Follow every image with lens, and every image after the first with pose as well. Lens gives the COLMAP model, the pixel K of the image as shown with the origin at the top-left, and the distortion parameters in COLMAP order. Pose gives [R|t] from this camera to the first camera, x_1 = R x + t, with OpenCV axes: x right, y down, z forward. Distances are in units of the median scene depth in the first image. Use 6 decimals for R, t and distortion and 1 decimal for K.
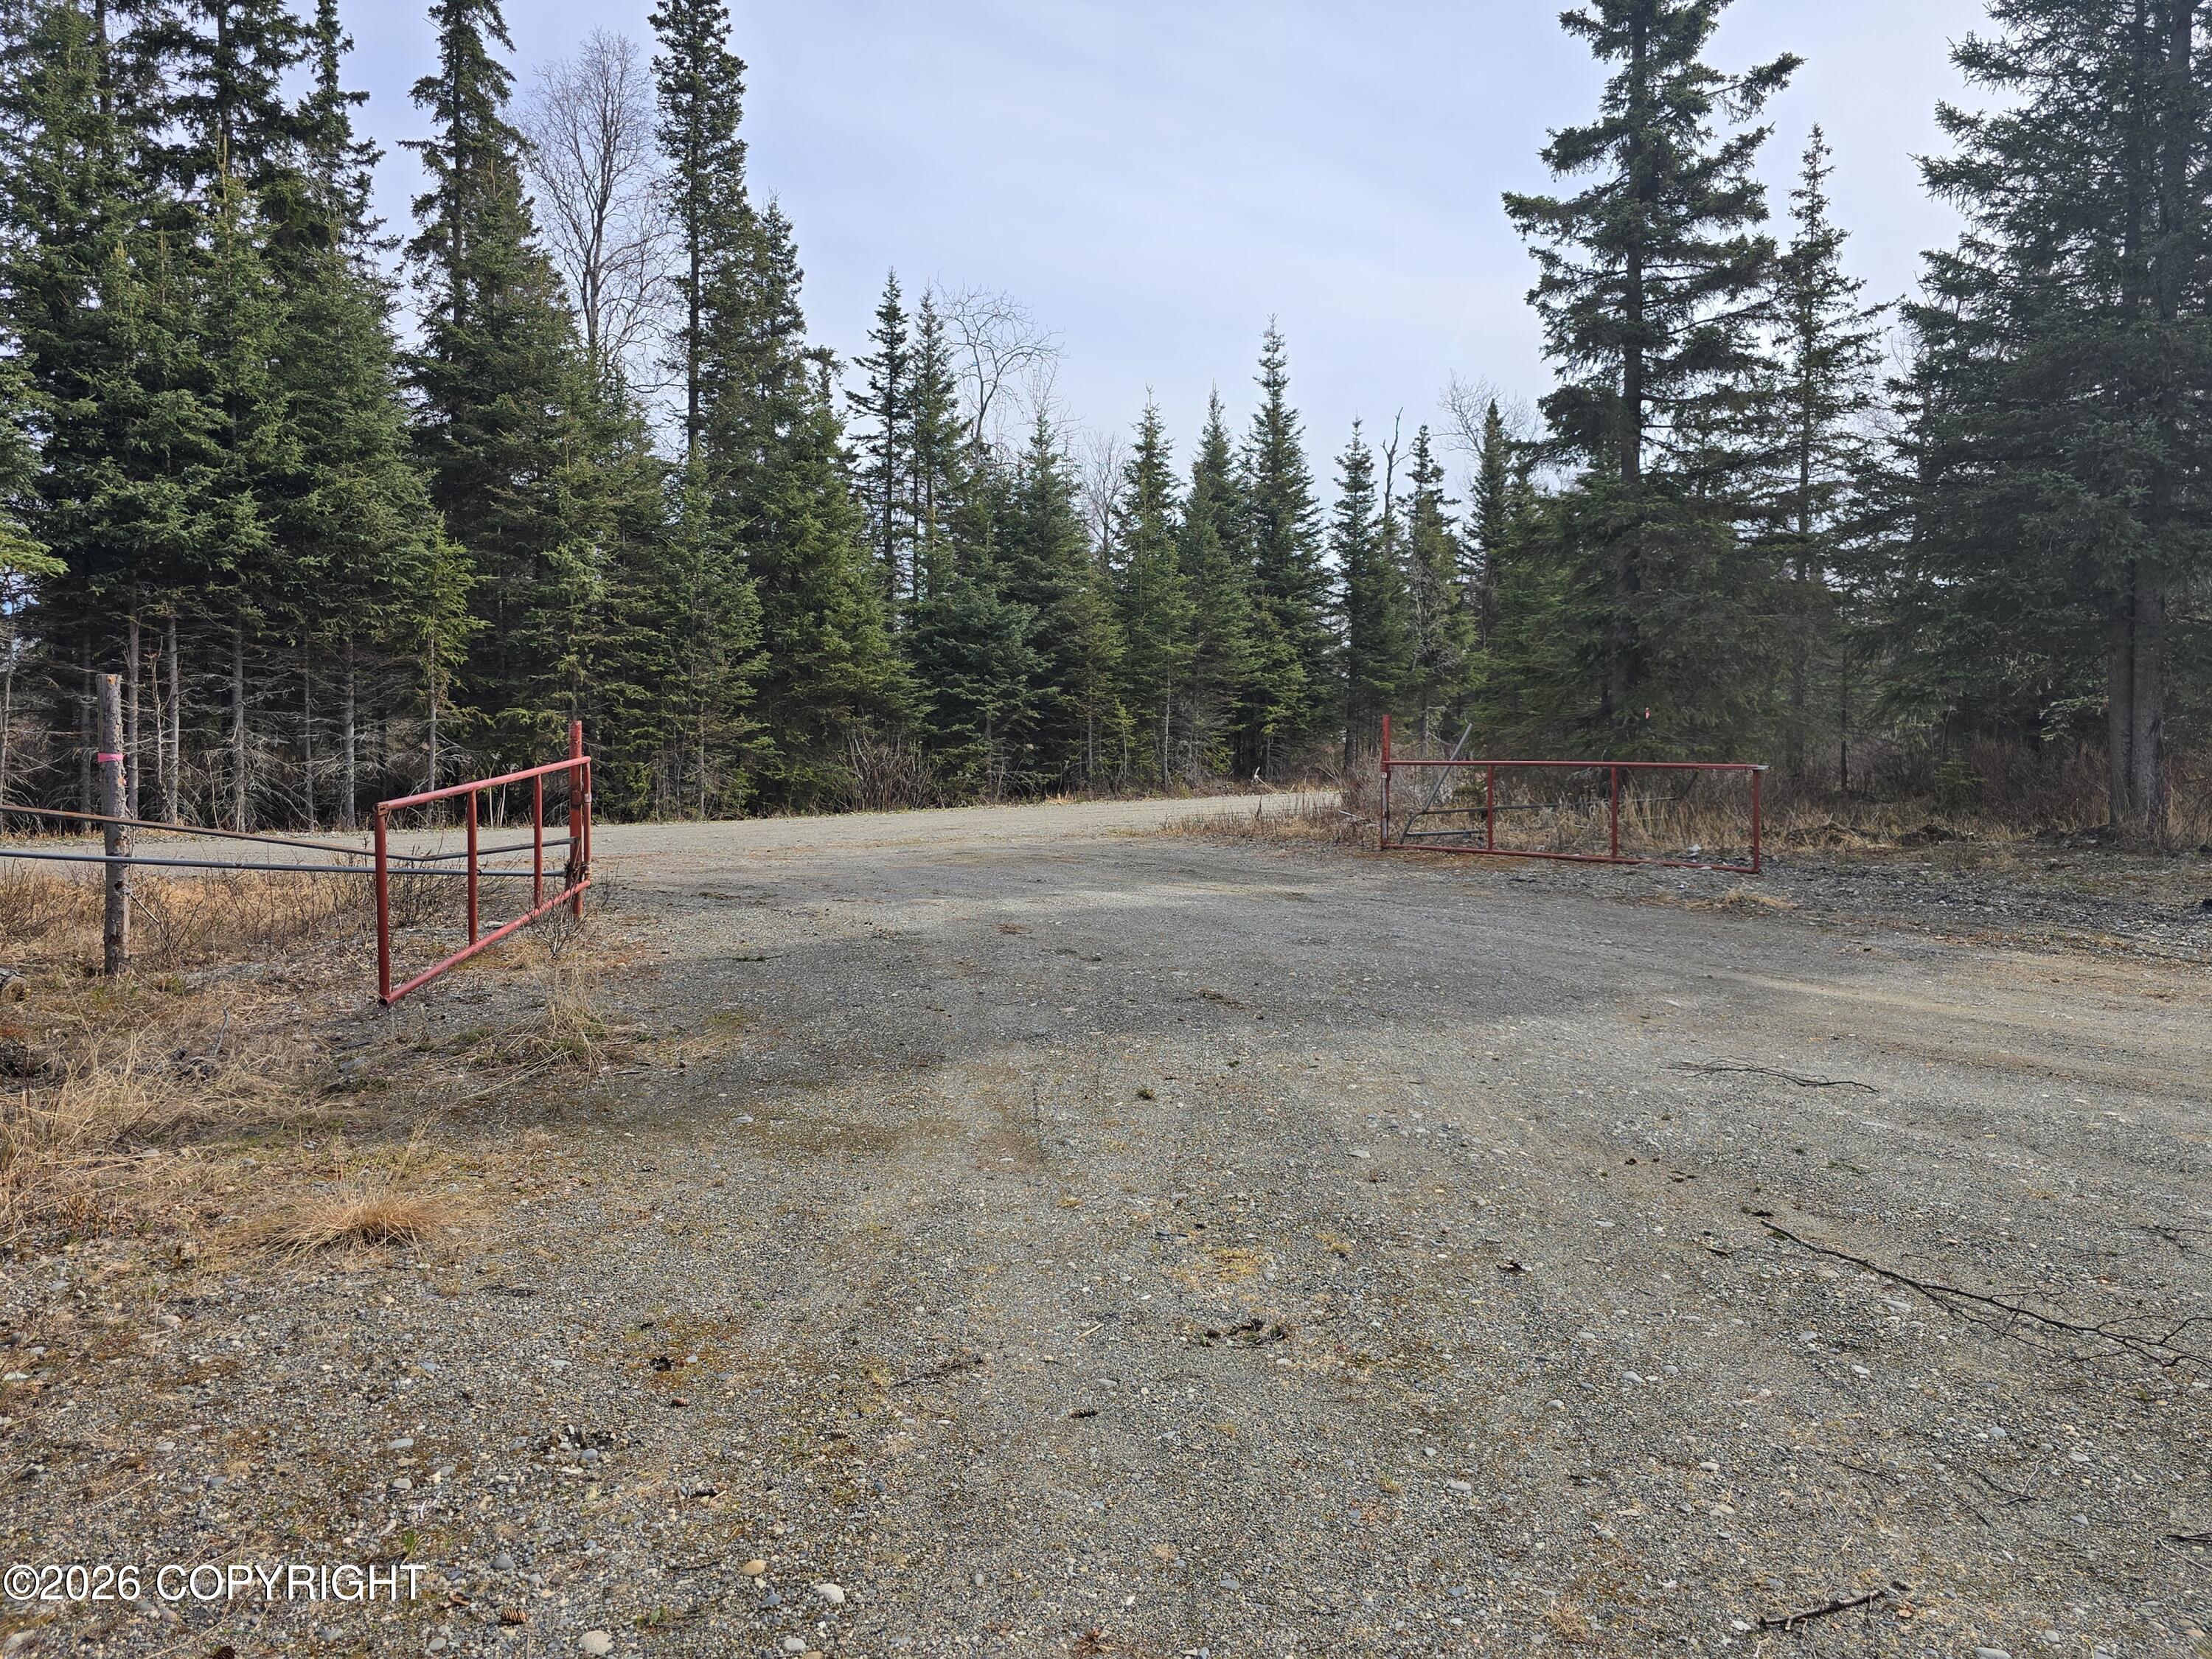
lens RADIAL K [[1798.2, 0, 1106.0], [0, 1798.2, 829.5], [0, 0, 1]] dist [0.084344, -0.086926]
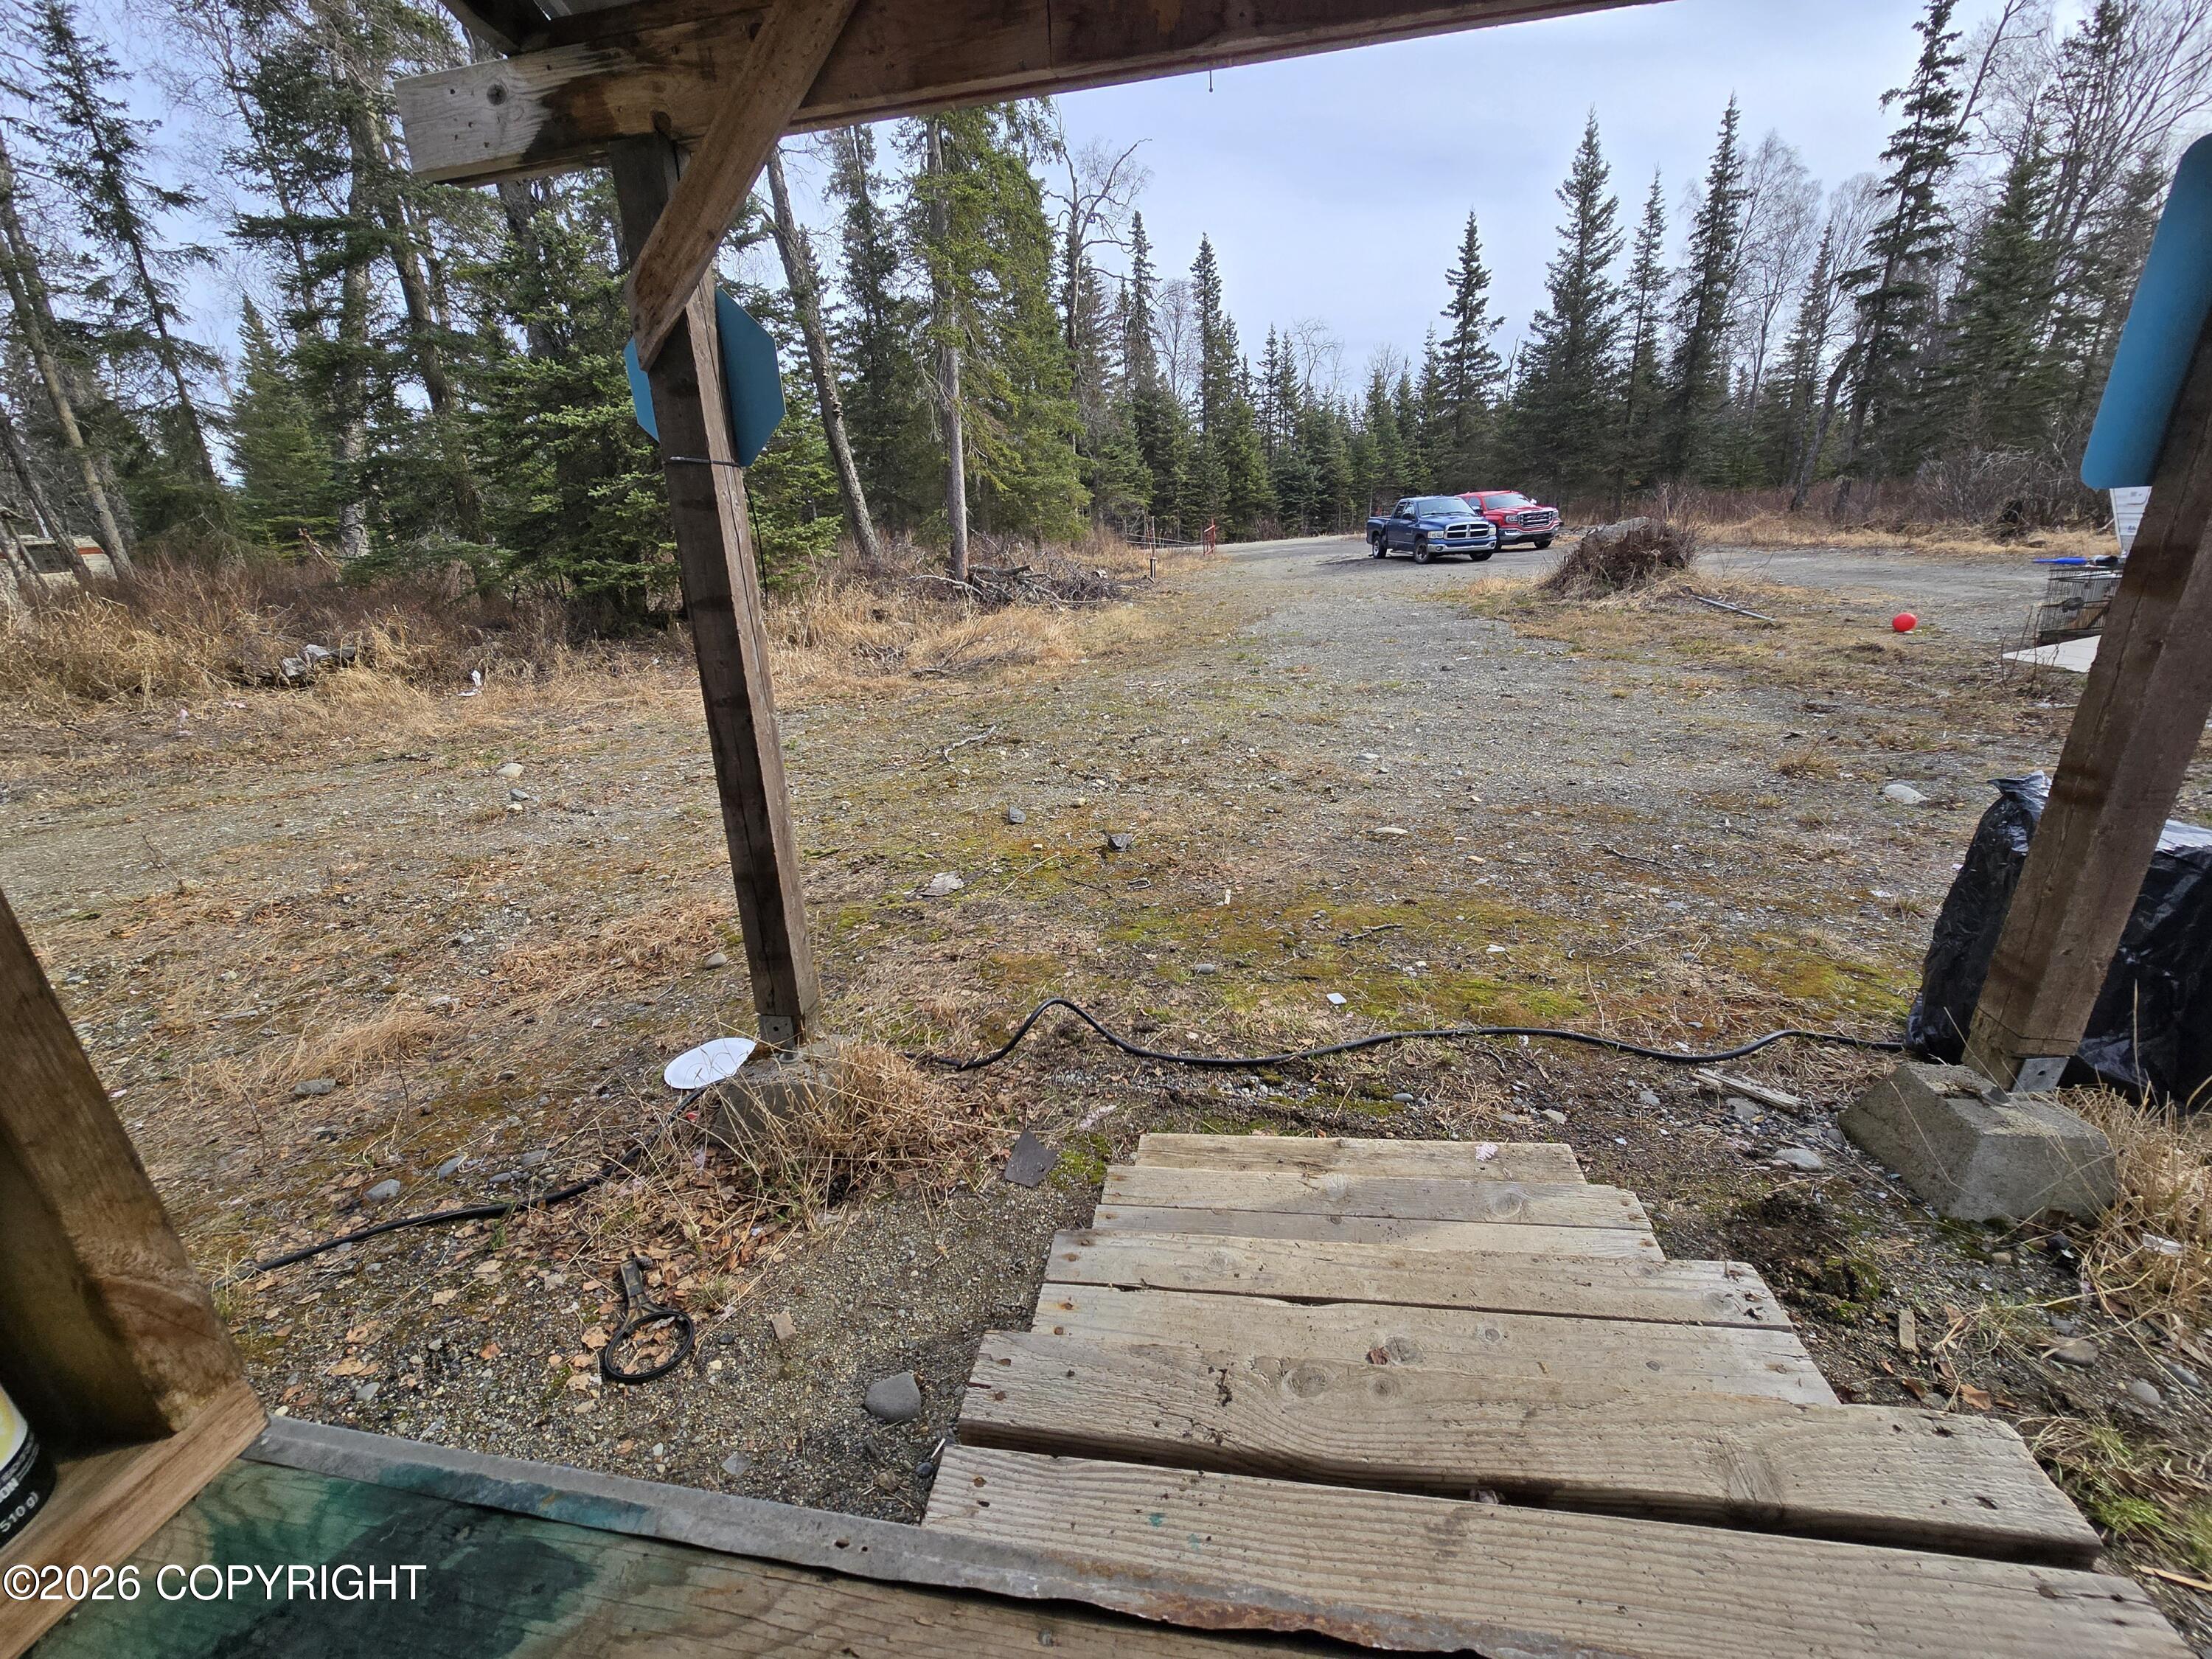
lens RADIAL K [[891.2, 0, 1106.0], [0, 891.2, 829.5], [0, 0, 1]] dist [0.001058, -0.000014]
pose [[0.954976, 0.041517, -0.293765, 0.078272], [0.043123, 0.960221, 0.275890, 0.027190], [0.293534, -0.276136, 0.915198, -0.572987]]
